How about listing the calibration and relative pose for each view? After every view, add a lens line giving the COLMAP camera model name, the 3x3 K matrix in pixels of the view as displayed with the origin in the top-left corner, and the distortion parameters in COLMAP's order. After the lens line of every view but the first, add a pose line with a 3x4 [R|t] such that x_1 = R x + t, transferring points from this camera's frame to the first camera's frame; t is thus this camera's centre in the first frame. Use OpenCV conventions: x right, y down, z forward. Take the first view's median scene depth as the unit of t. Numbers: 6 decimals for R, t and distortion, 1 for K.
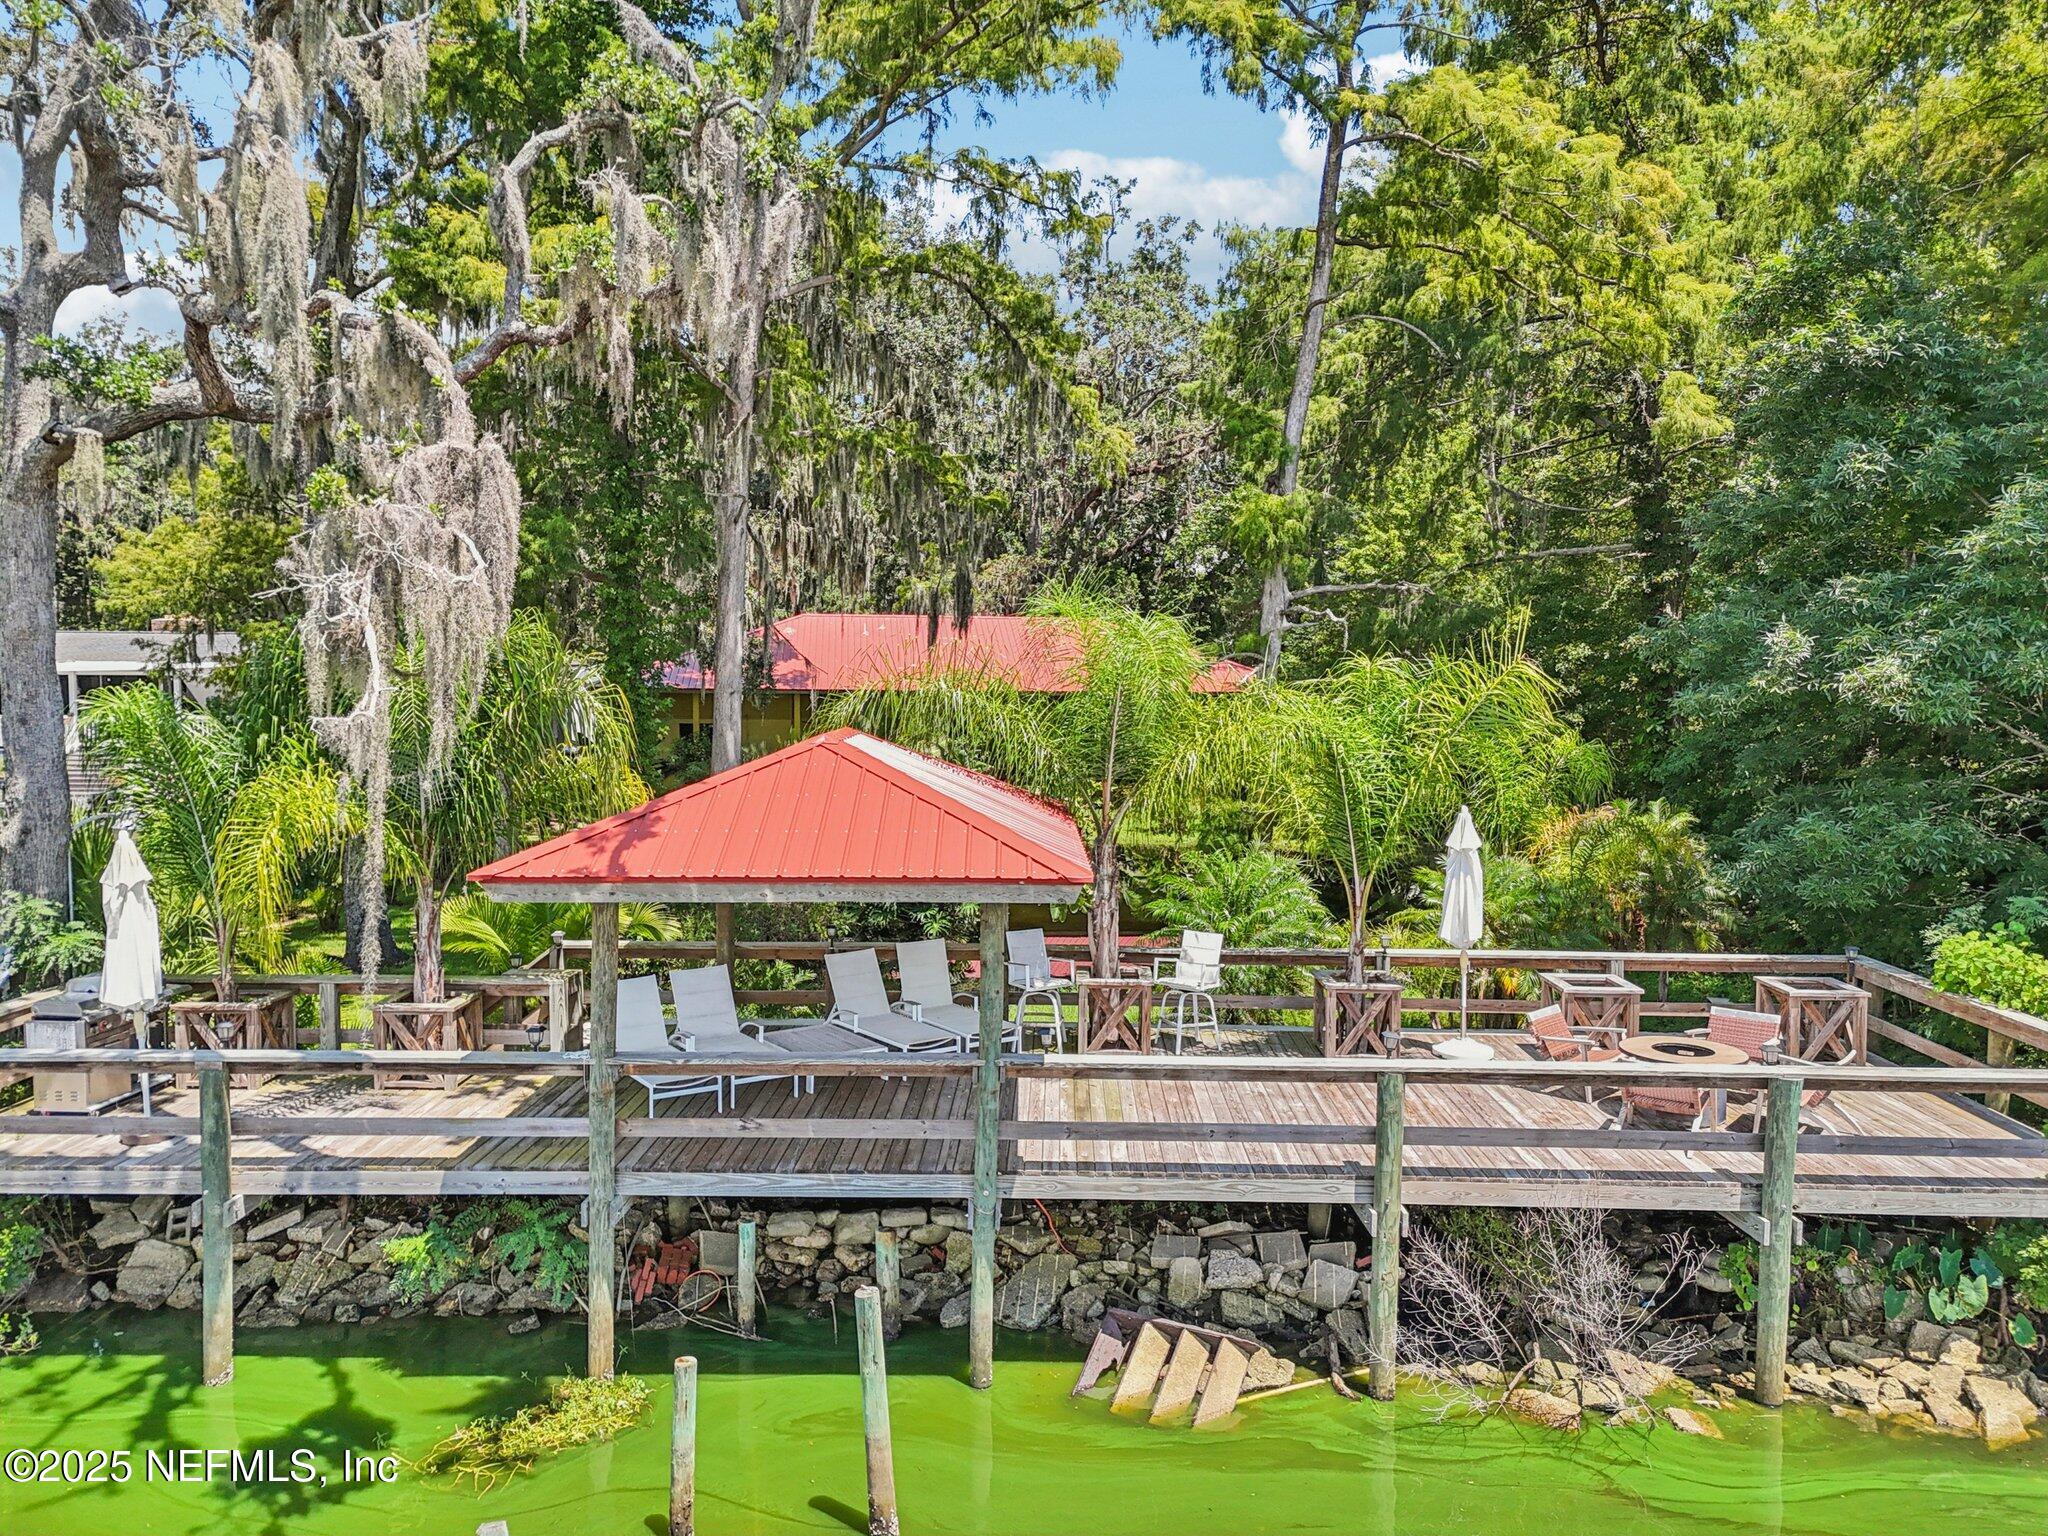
lens RADIAL K [[1486.3, 0, 1068.1], [0, 1486.3, 776.6], [0, 0, 1]] dist [0.074814, -0.091212]
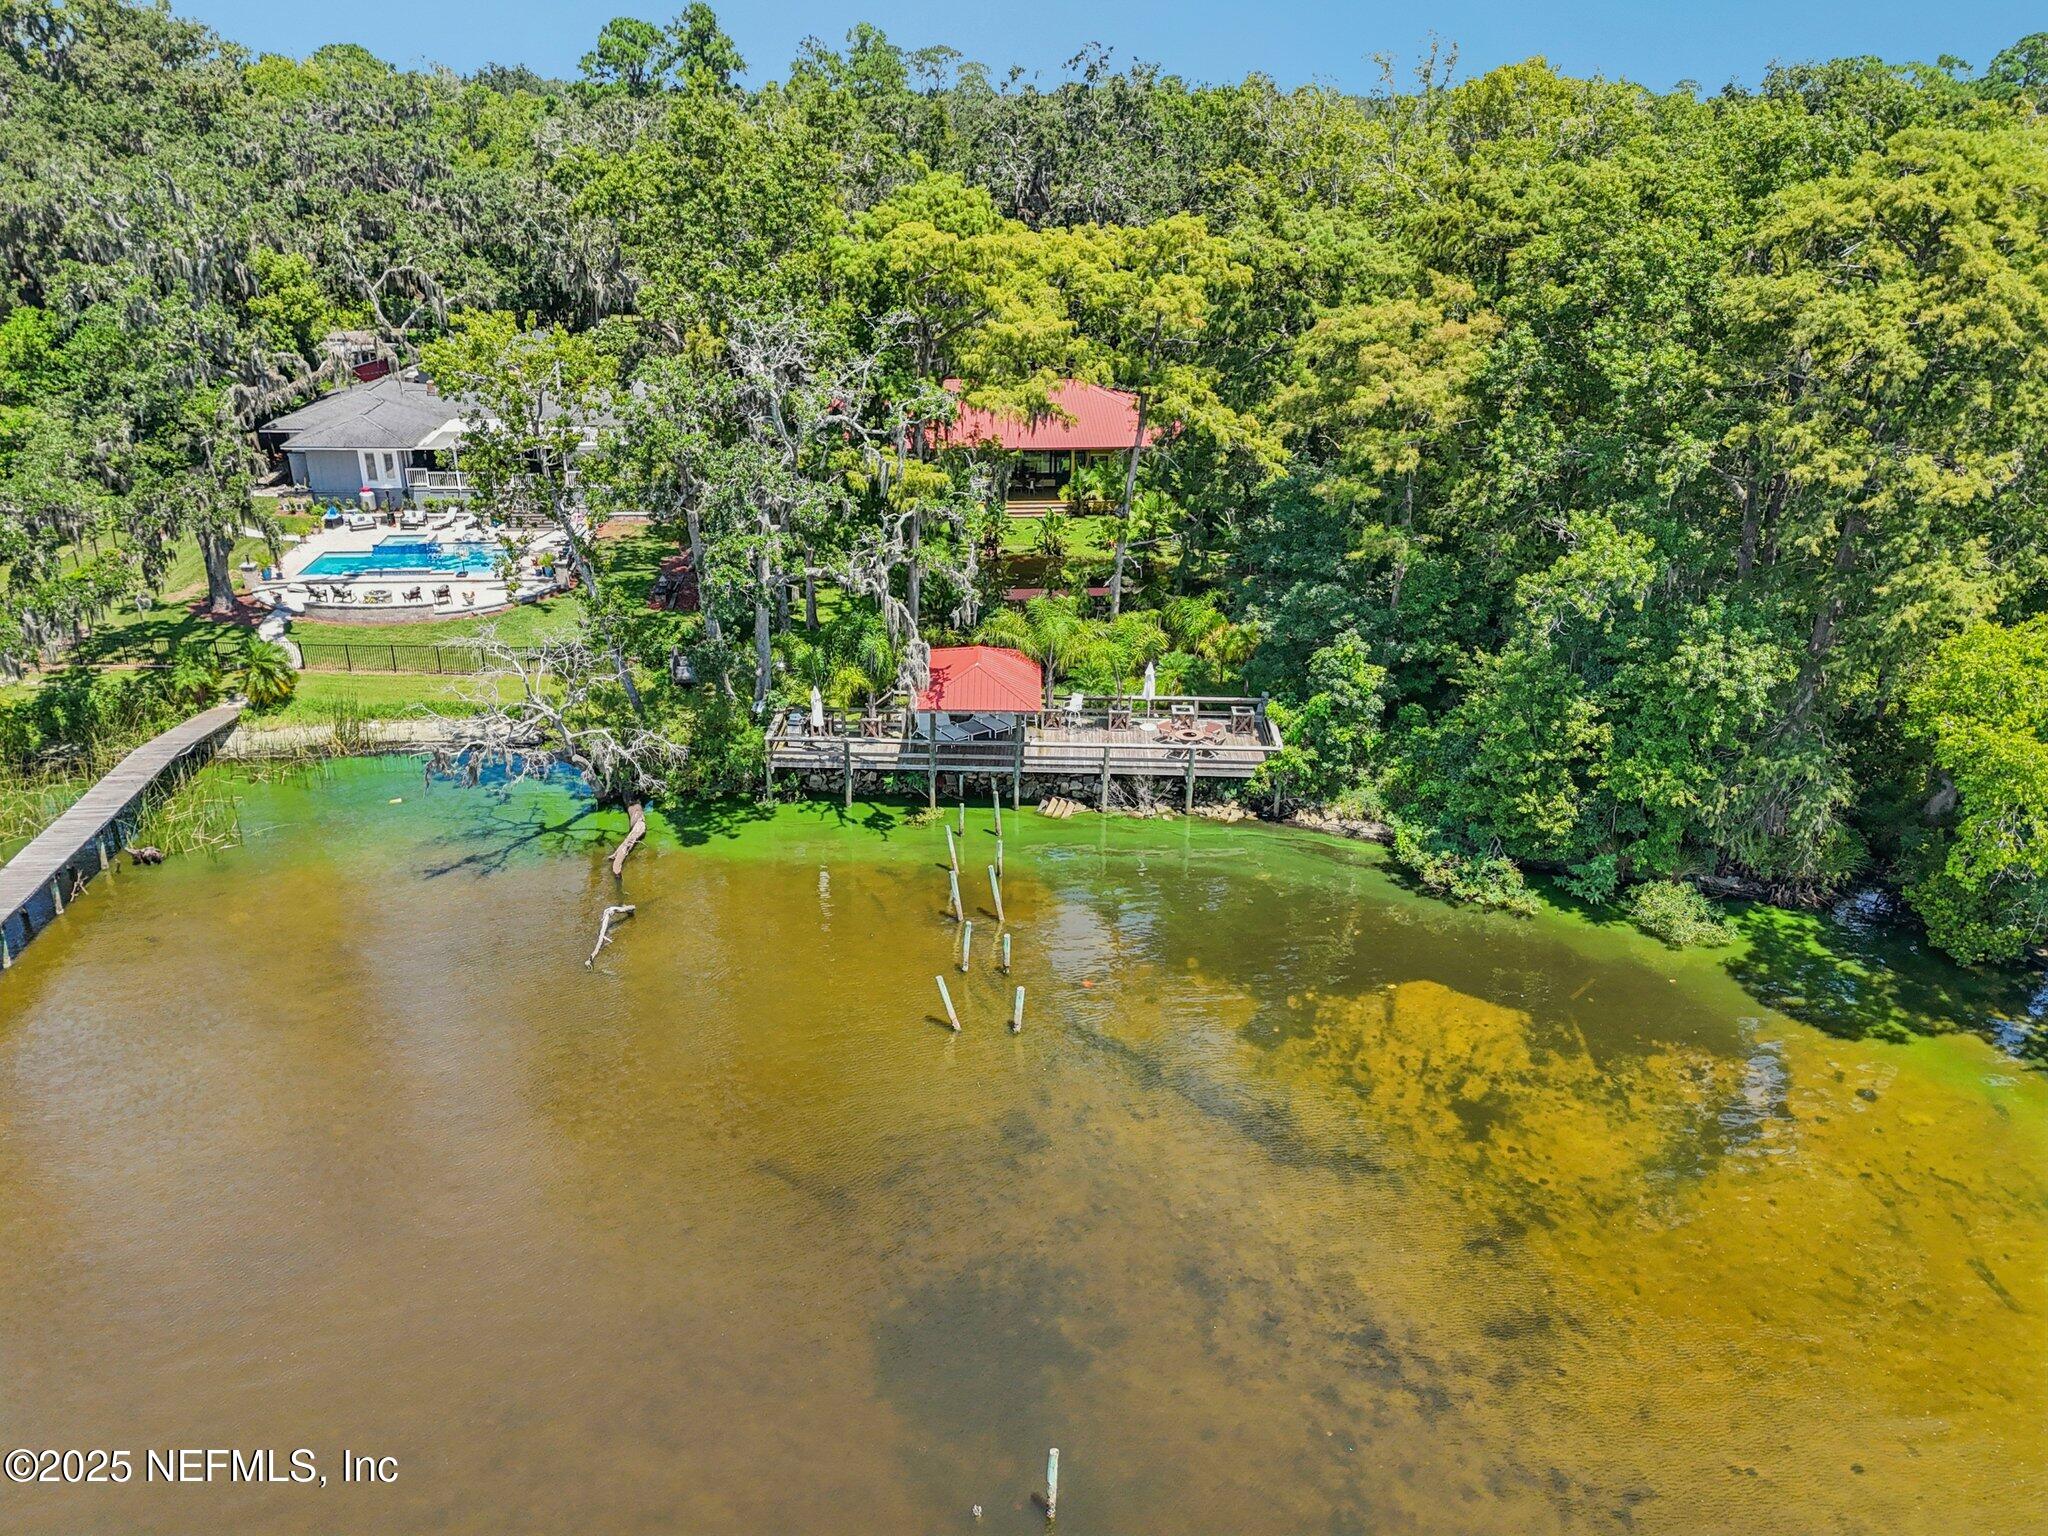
lens RADIAL K [[1486.3, 0, 1068.1], [0, 1486.3, 776.6], [0, 0, 1]] dist [0.074814, -0.091212]
pose [[0.999922, 0.007669, -0.009837, 0.141868], [-0.003946, 0.942653, 0.333750, -1.192937], [0.011833, -0.333686, 0.942610, -3.207297]]
